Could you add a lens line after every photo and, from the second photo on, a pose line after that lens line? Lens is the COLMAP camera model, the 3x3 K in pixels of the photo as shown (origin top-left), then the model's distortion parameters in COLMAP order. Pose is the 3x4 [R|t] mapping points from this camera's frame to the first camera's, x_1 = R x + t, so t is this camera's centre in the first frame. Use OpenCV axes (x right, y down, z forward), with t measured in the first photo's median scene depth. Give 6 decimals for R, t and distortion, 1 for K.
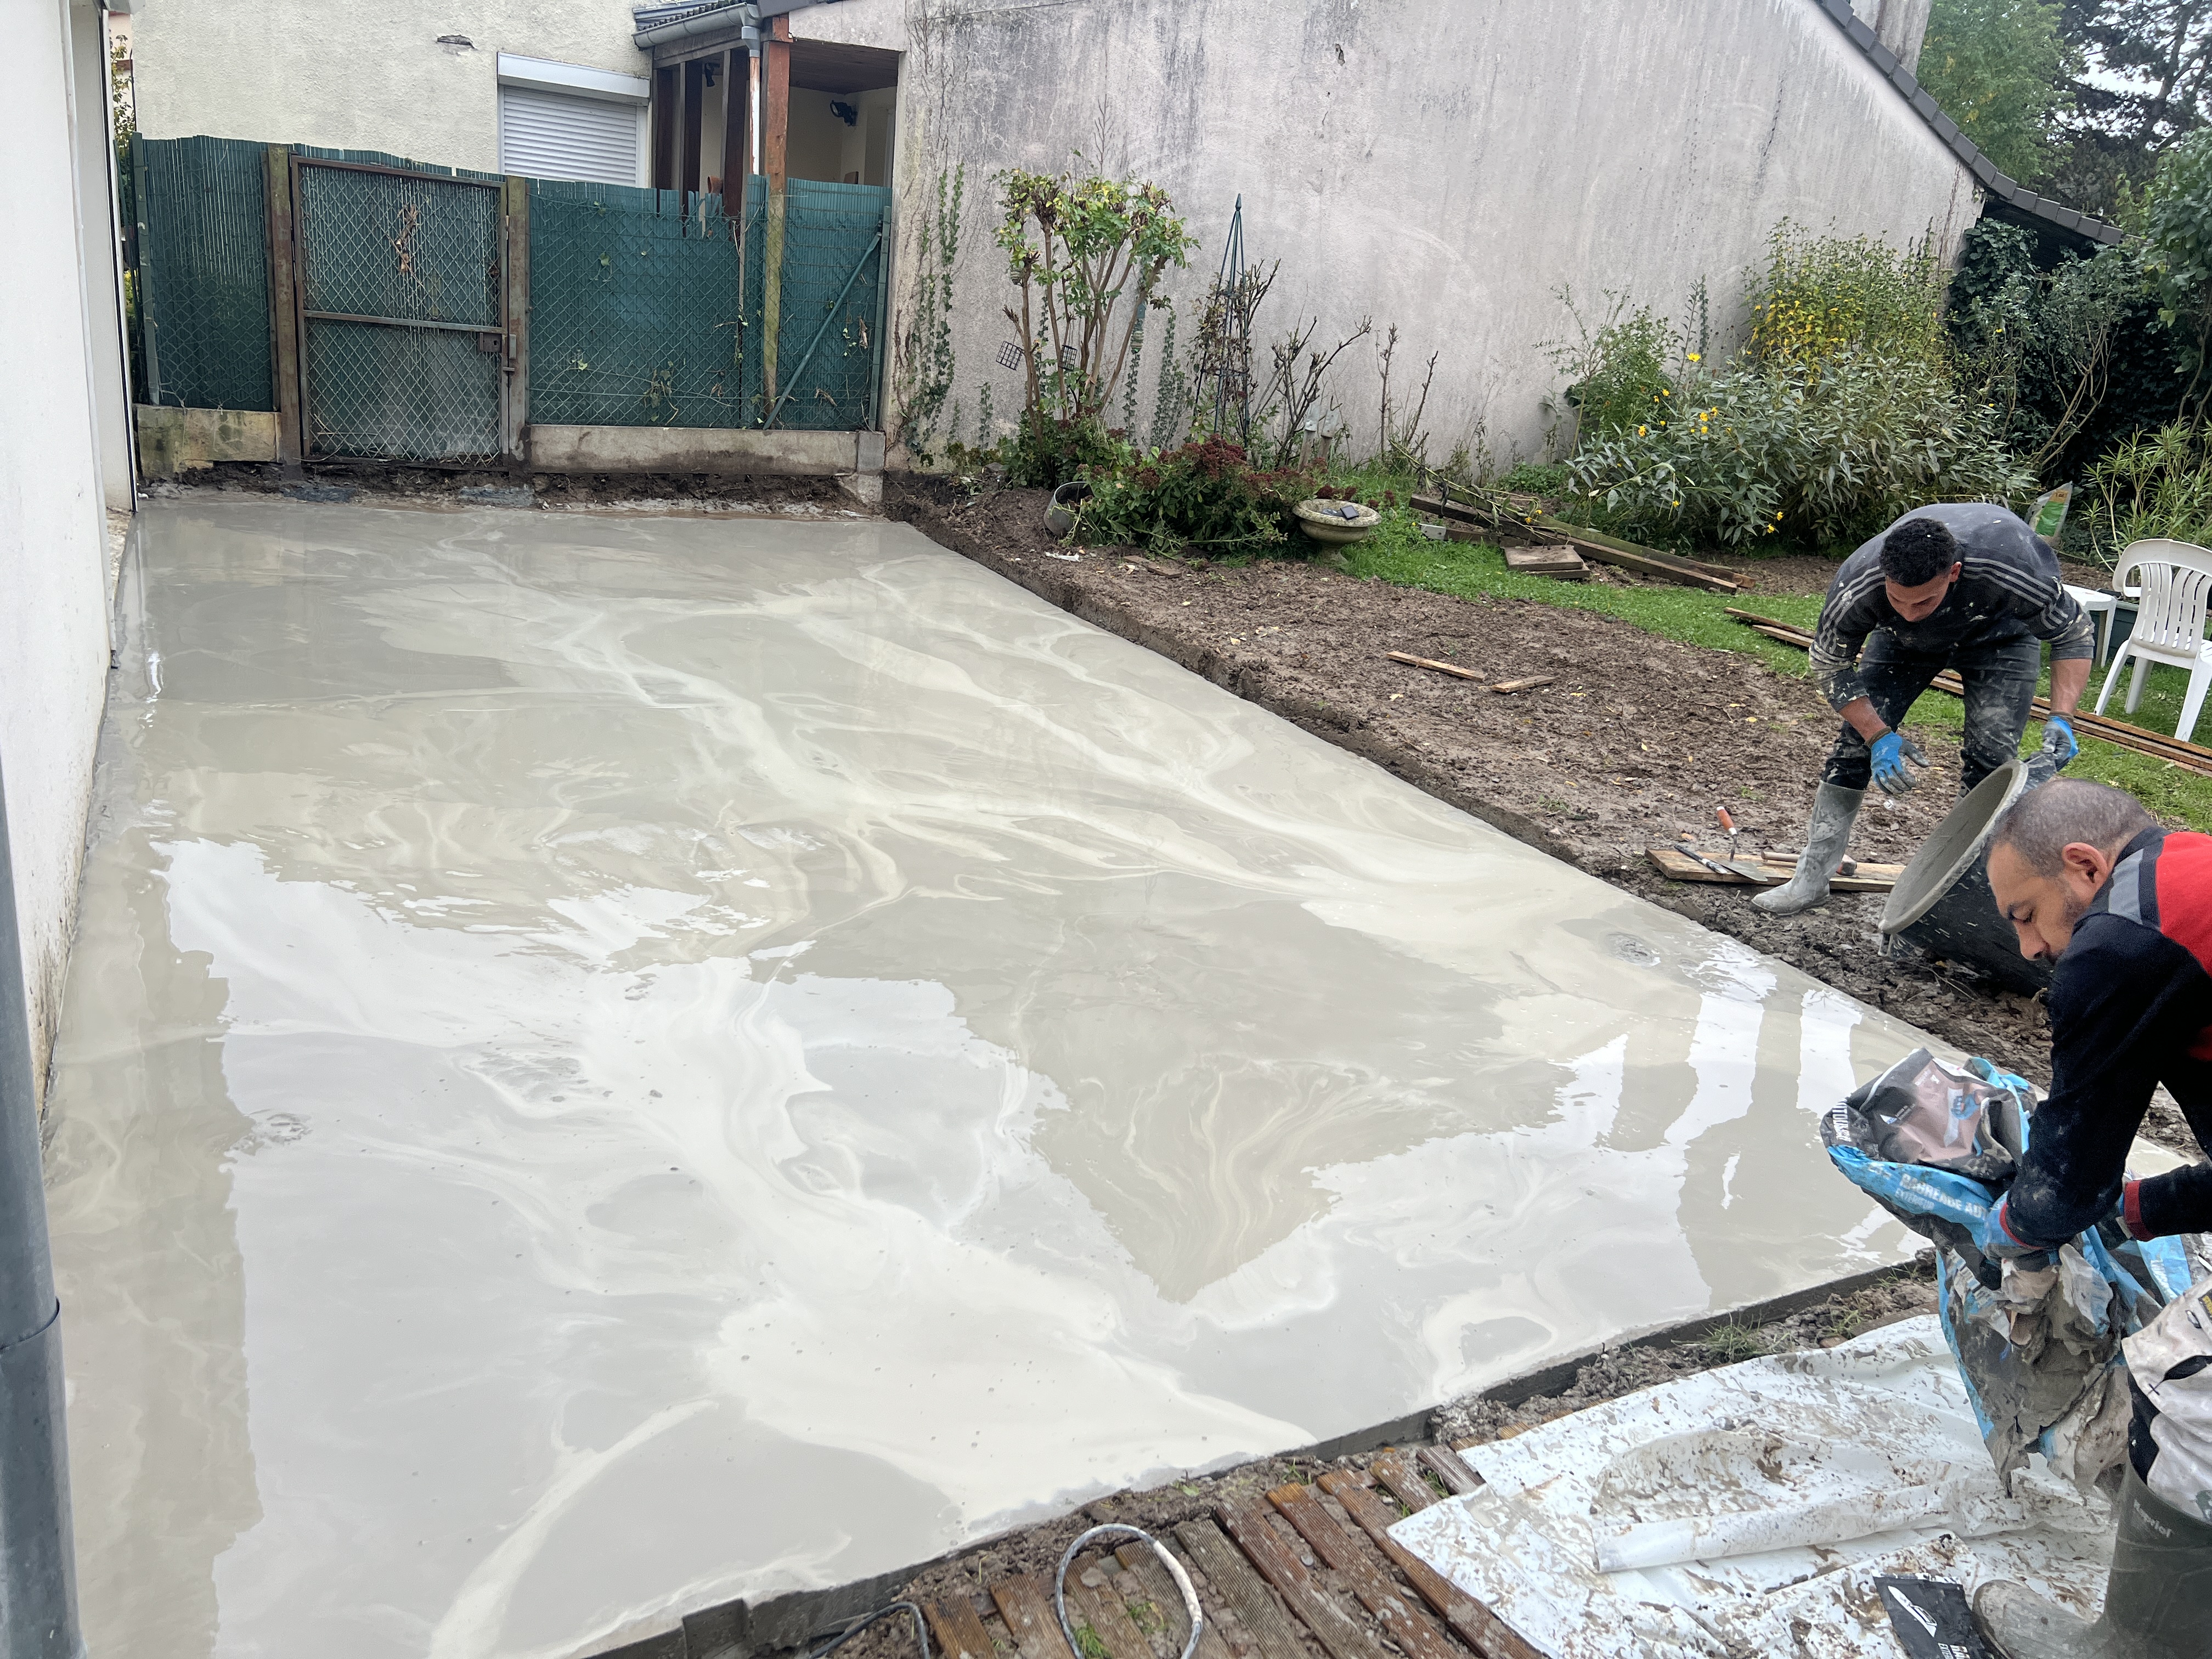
lens RADIAL K [[1661.7, 0, 1126.3], [0, 1661.7, 842.1], [0, 0, 1]] dist [0.028447, -0.039490]
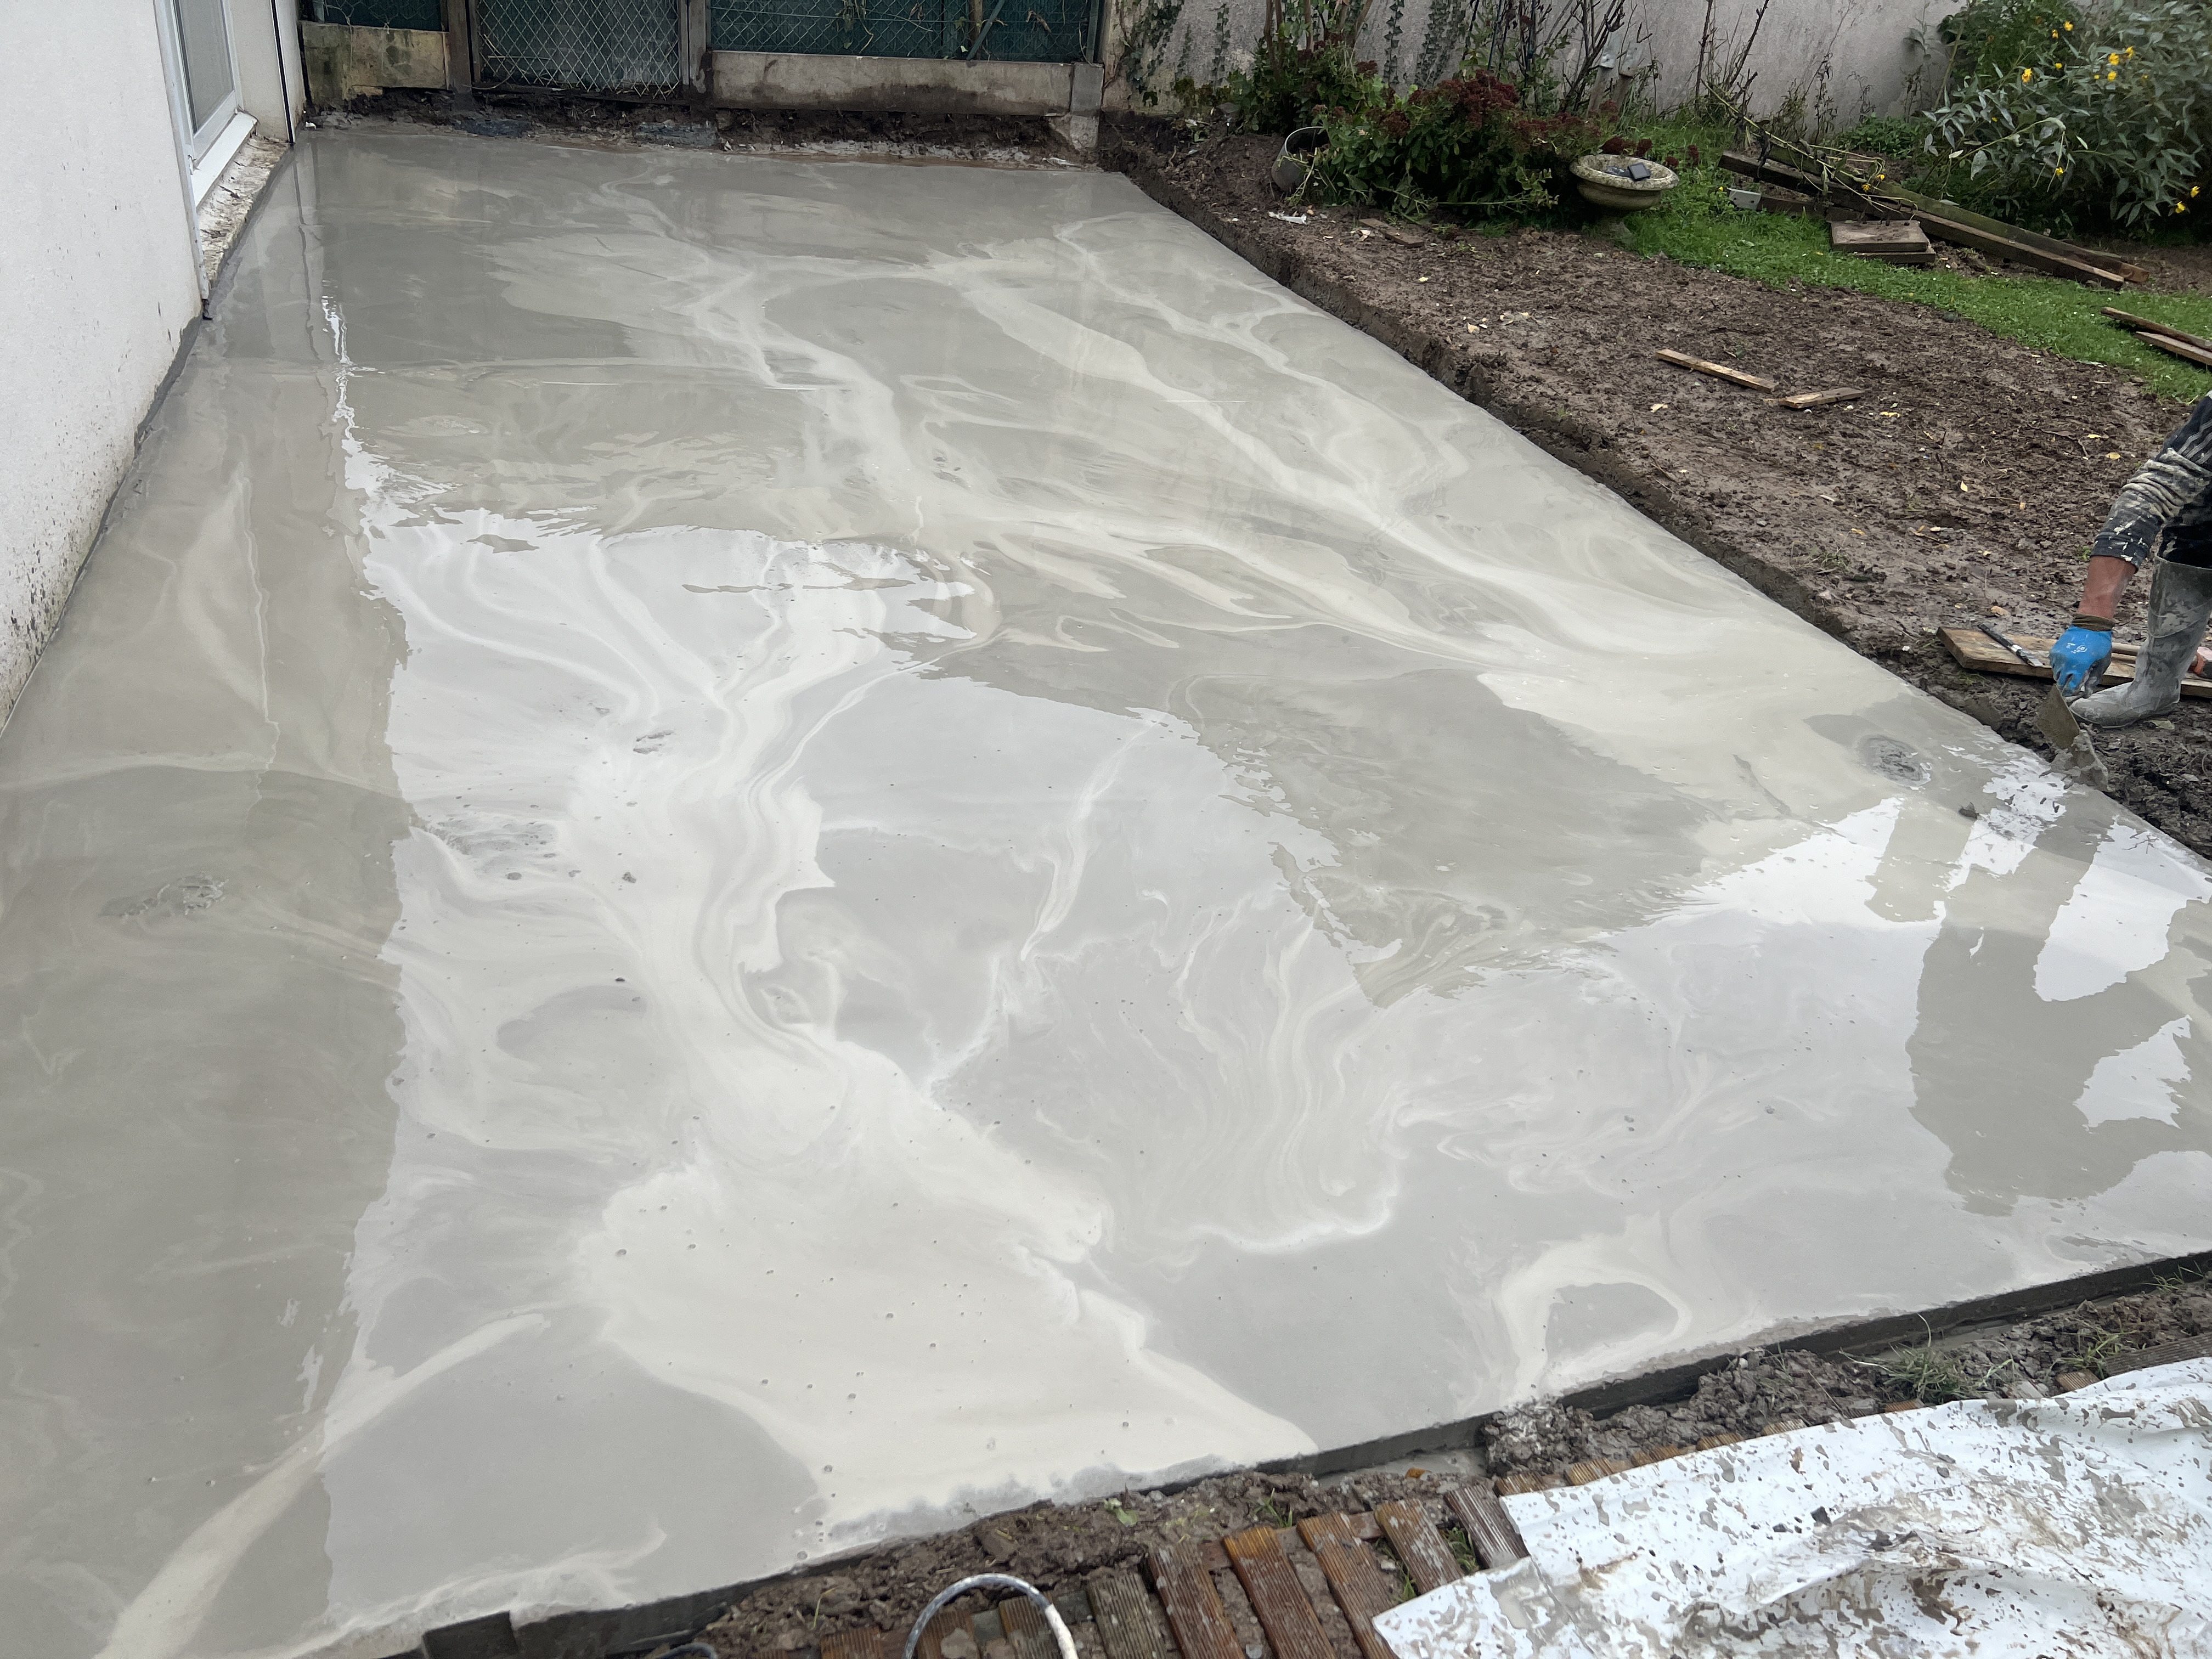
lens RADIAL K [[1661.7, 0, 1107.3], [0, 1661.7, 850.2], [0, 0, 1]] dist [0.028447, -0.039490]
pose [[0.983964, 0.085548, -0.156511, 0.054798], [-0.053933, 0.979099, 0.196102, -0.025824], [0.170016, -0.184516, 0.968013, 0.141483]]
